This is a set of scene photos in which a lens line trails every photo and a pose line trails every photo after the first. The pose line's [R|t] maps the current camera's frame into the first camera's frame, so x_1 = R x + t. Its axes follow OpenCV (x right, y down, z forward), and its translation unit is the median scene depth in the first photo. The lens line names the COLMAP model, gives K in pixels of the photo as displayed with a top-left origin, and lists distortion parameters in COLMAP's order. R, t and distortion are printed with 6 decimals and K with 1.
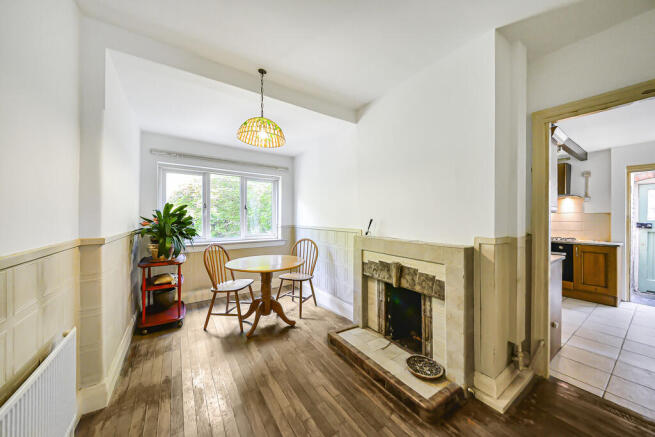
lens RADIAL K [[229.7, 0, 332.2], [0, 229.7, 217.2], [0, 0, 1]] dist [-0.000196, -0.000125]
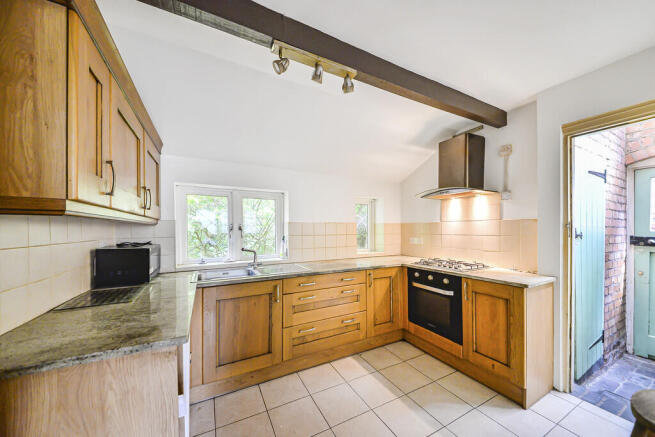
lens RADIAL K [[230.9, 0, 325.9], [0, 230.9, 231.1], [0, 0, 1]] dist [-0.000128, -0.000047]
pose [[0.992534, -0.006884, -0.121775, 0.747284], [0.007676, 0.999952, 0.006033, 0.002575], [0.121728, -0.006922, 0.992539, 0.389921]]
